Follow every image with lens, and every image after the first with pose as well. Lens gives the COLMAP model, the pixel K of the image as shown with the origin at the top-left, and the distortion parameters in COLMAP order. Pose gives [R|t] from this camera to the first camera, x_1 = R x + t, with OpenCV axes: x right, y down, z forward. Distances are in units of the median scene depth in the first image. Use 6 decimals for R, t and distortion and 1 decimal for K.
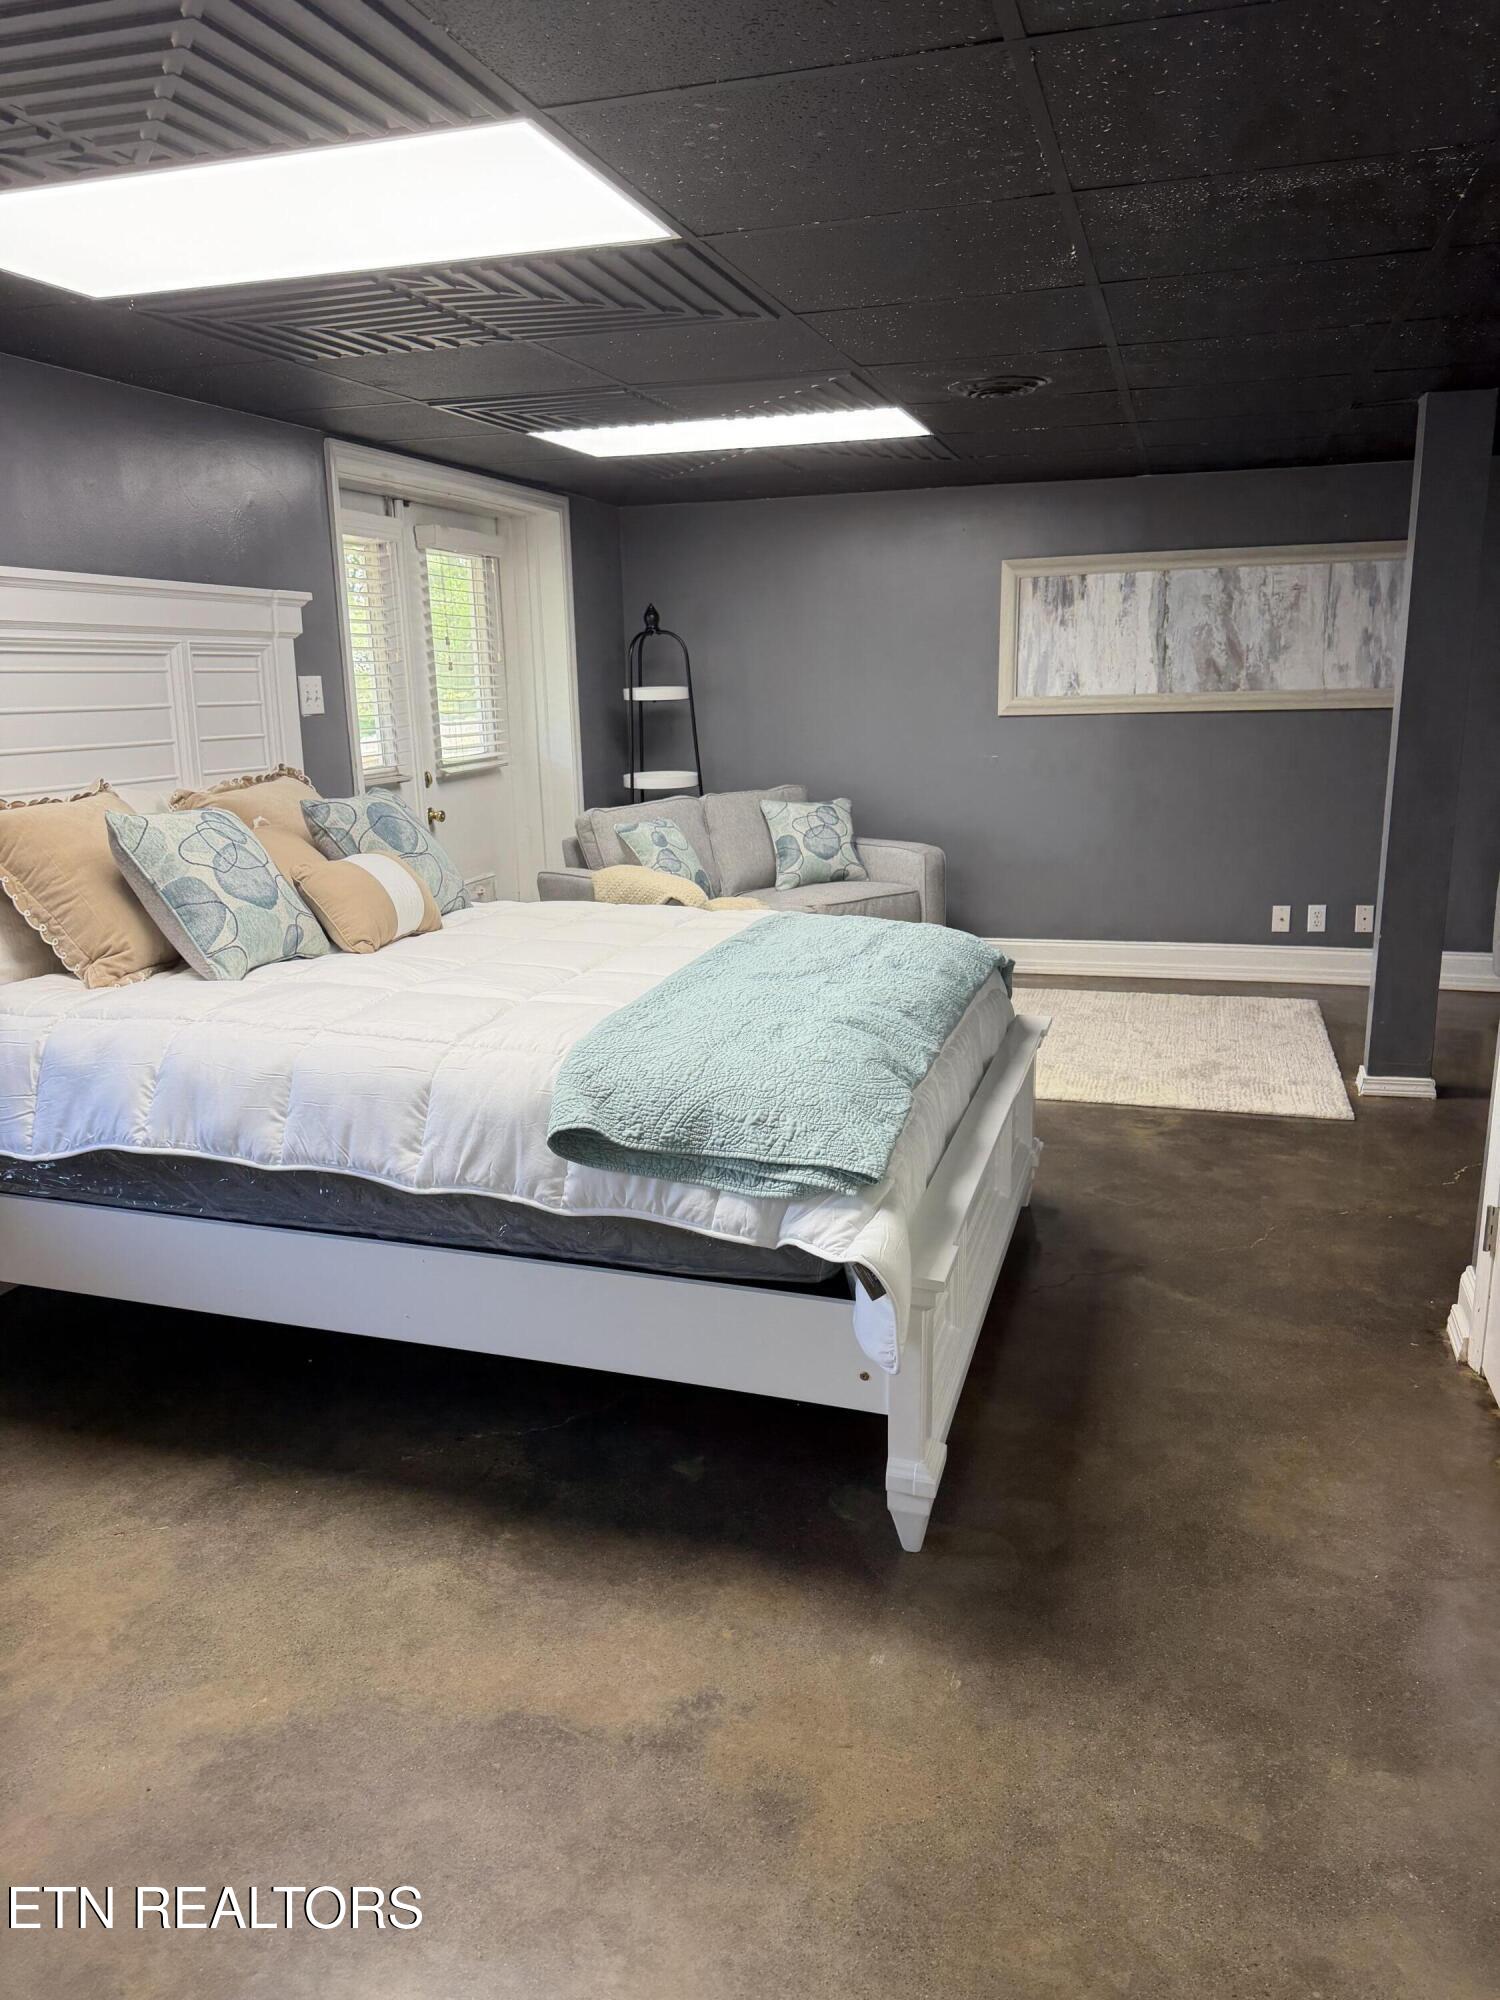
lens RADIAL K [[1430.1, 0, 718.7], [0, 1430.1, 1033.0], [0, 0, 1]] dist [0.065530, -0.089535]
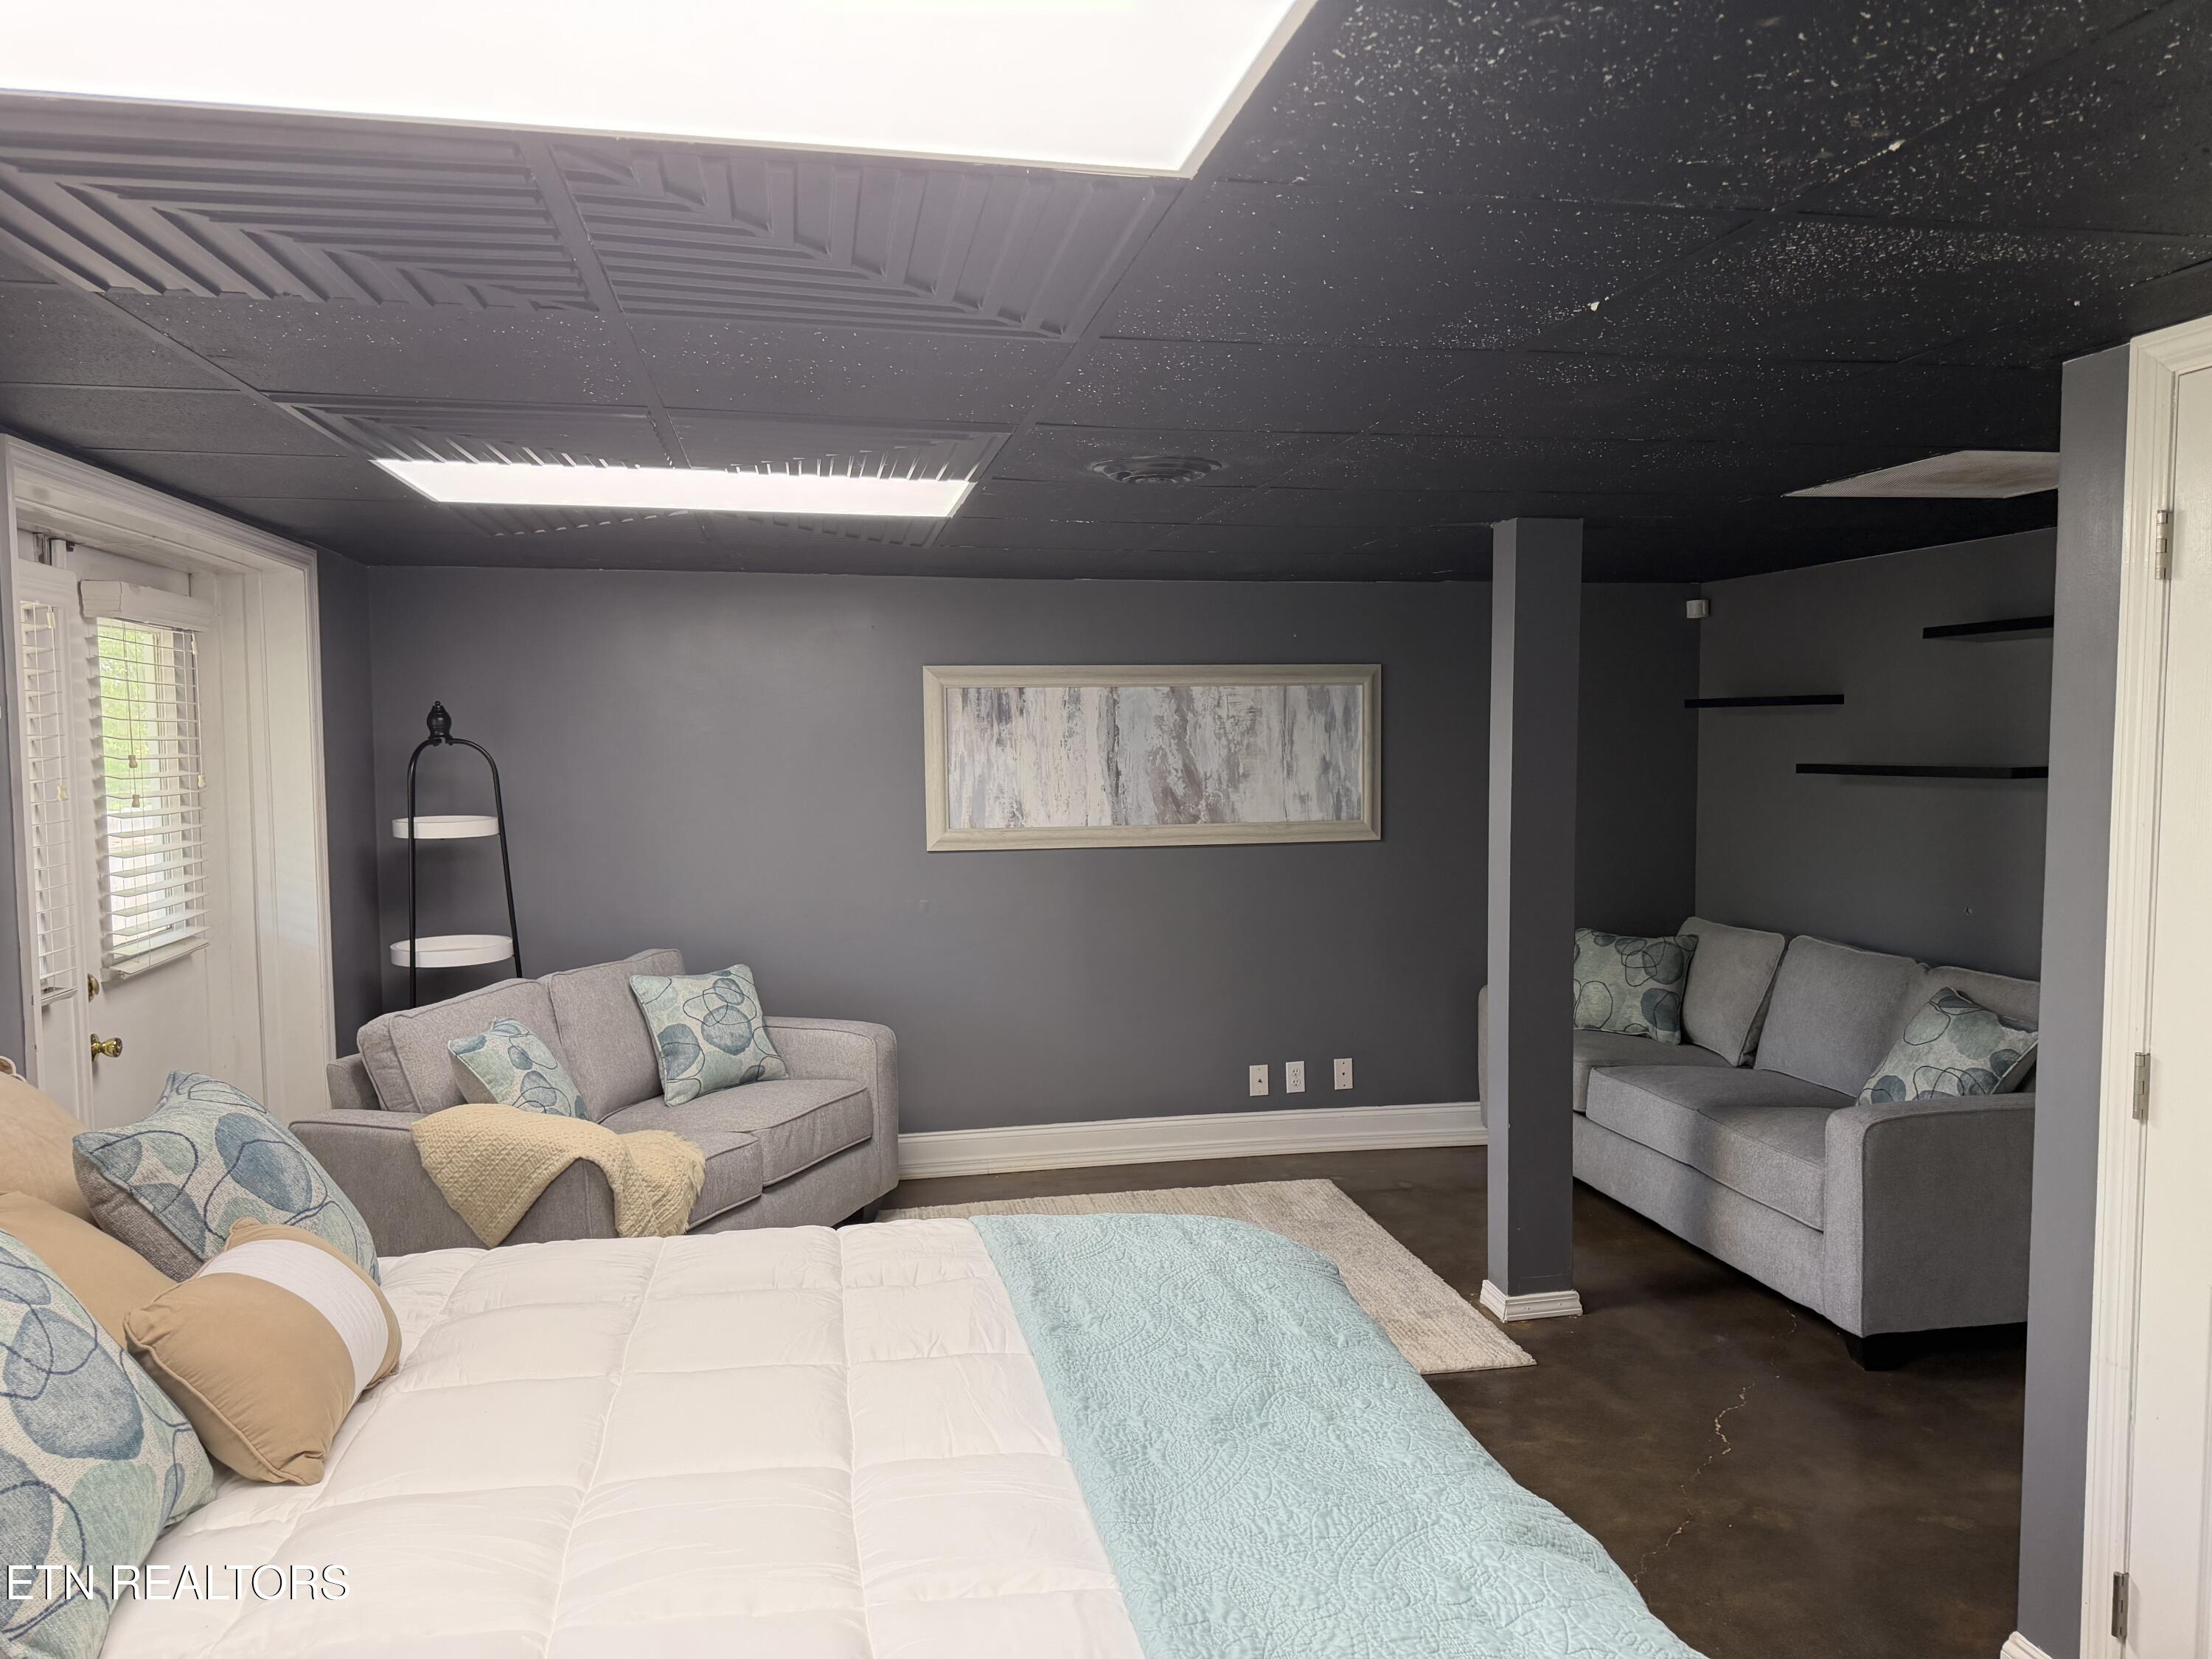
lens RADIAL K [[1581.7, 0, 1102.9], [0, 1581.7, 847.4], [0, 0, 1]] dist [0.065530, -0.089535]
pose [[0.877263, -0.018962, 0.479635, -0.188701], [0.106593, 0.981967, -0.156140, -0.106100], [-0.468025, 0.188102, 0.863464, 0.278050]]
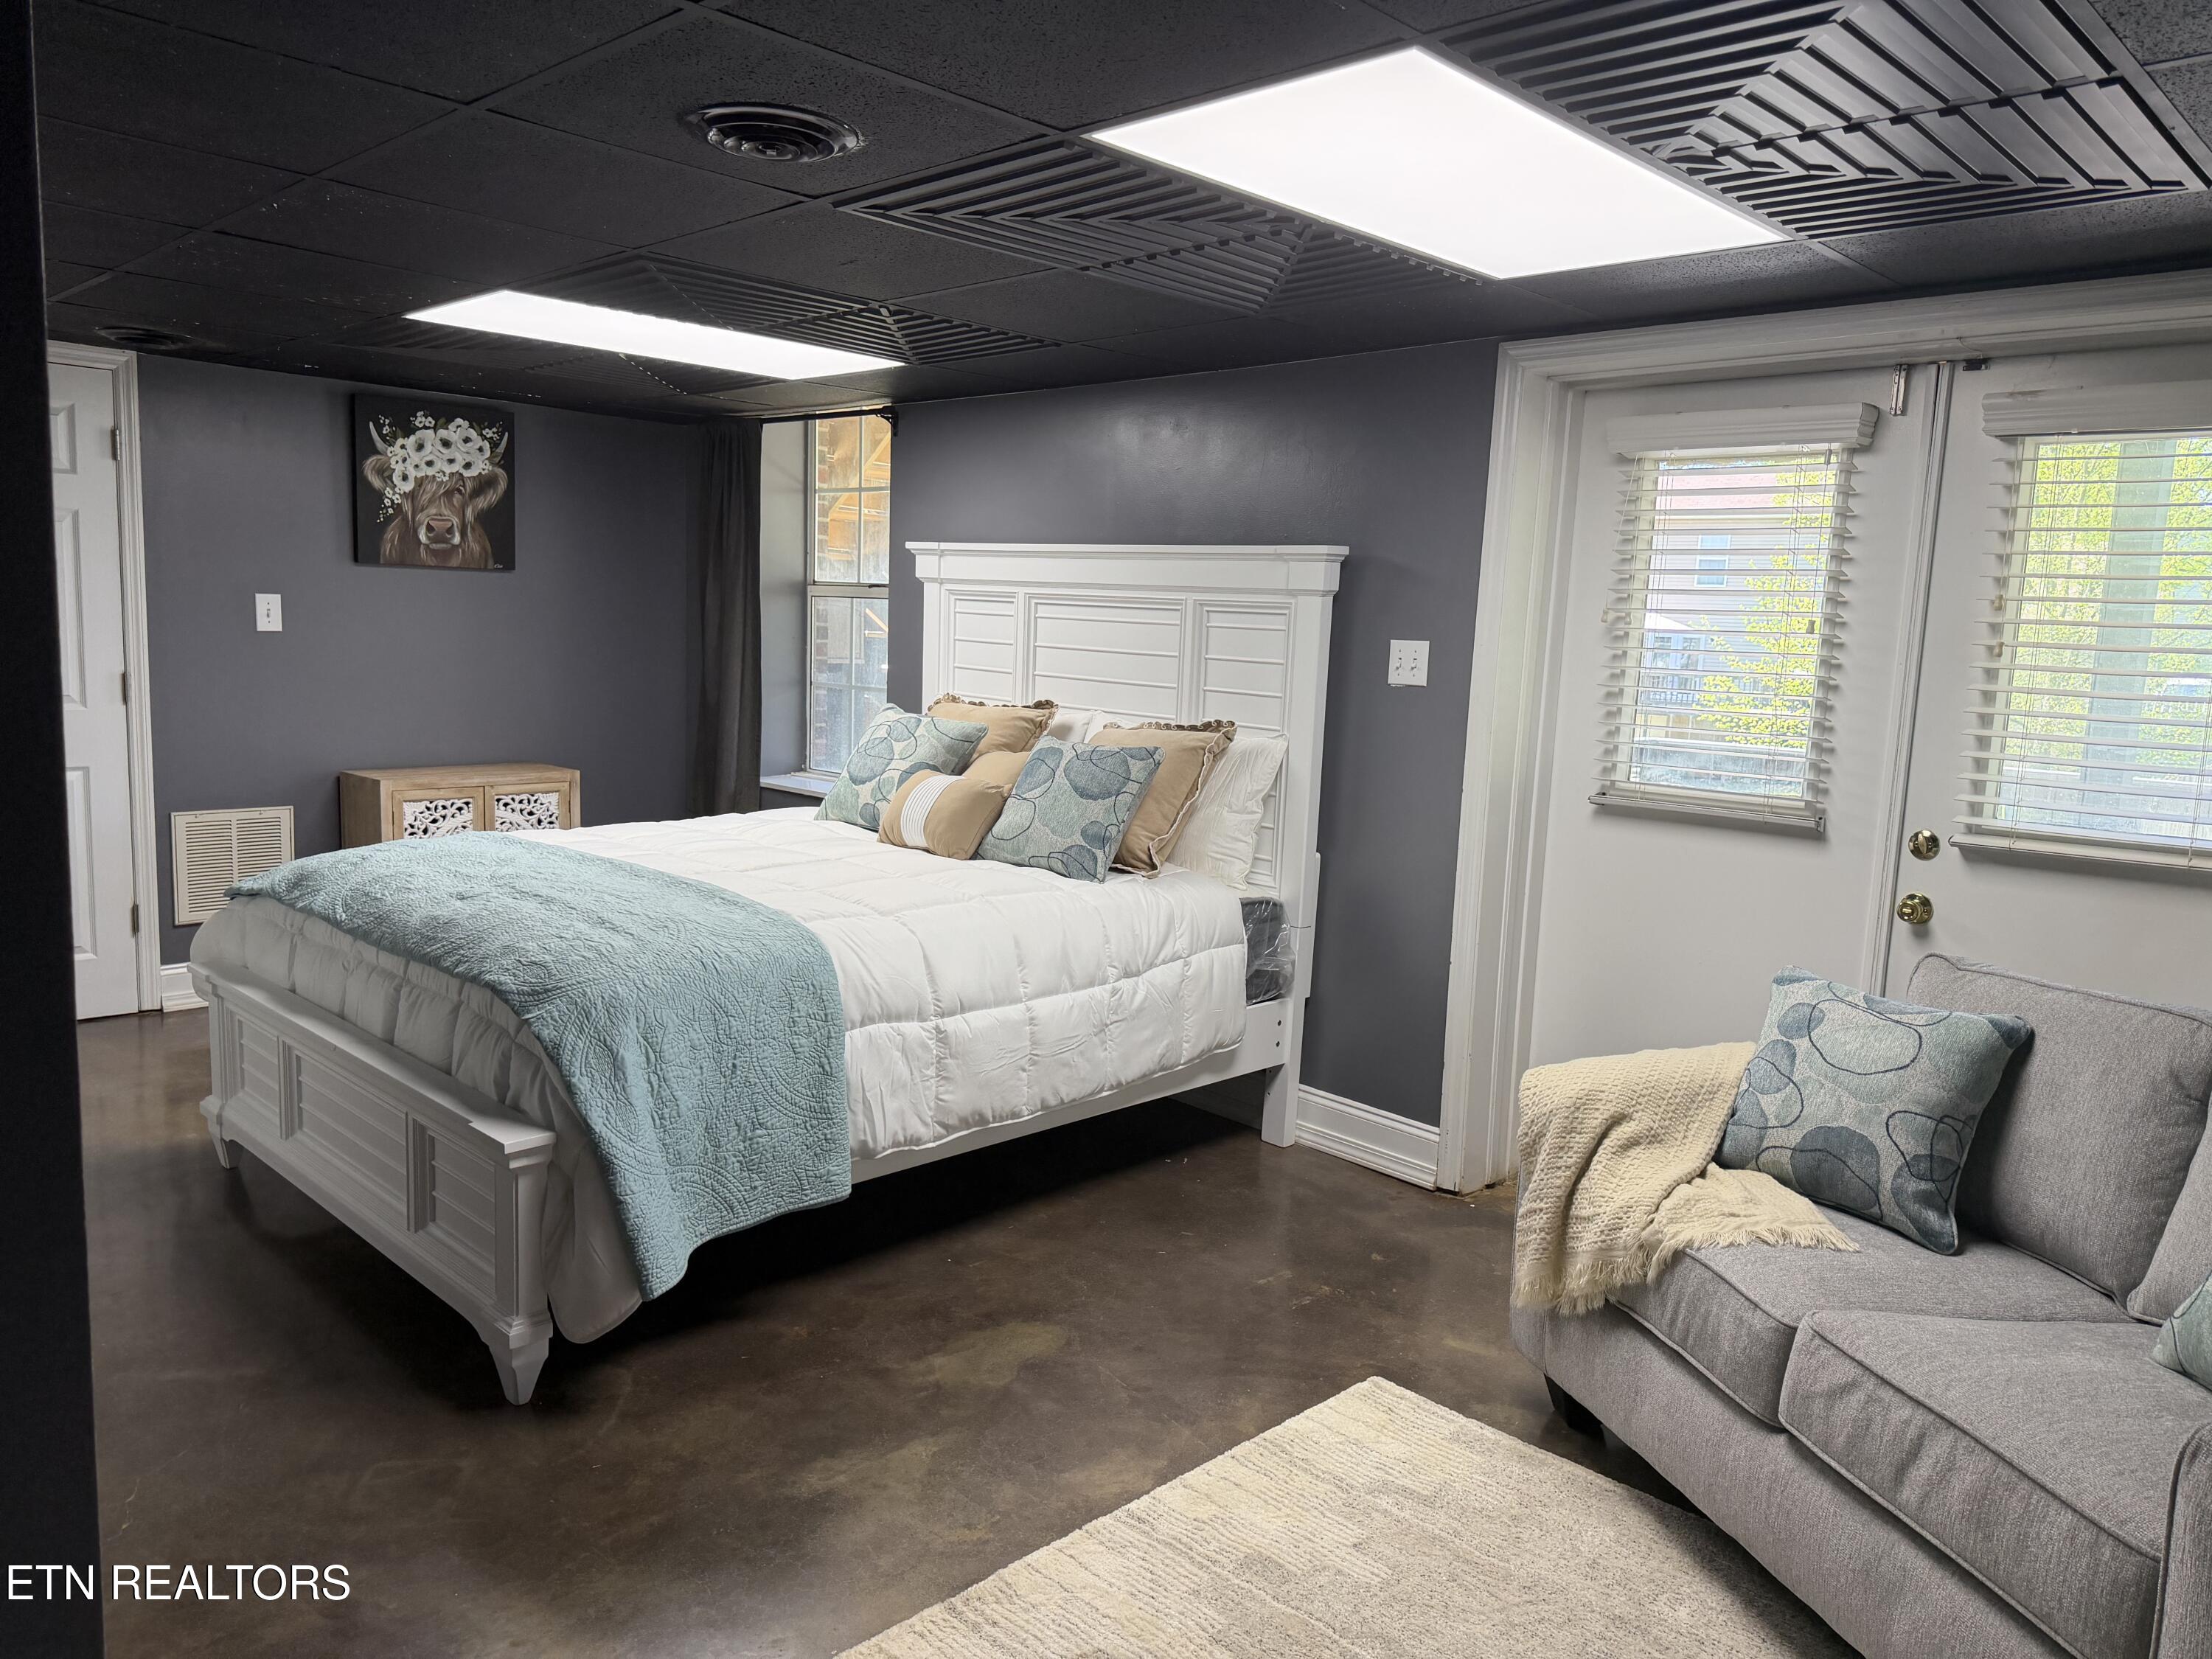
lens RADIAL K [[1581.7, 0, 1119.1], [0, 1581.7, 832.6], [0, 0, 1]] dist [0.065530, -0.089535]
pose [[-0.462686, 0.116950, -0.878774, 0.593704], [-0.247640, 0.934751, 0.254785, -0.322514], [0.851232, 0.335505, -0.403535, 1.214250]]
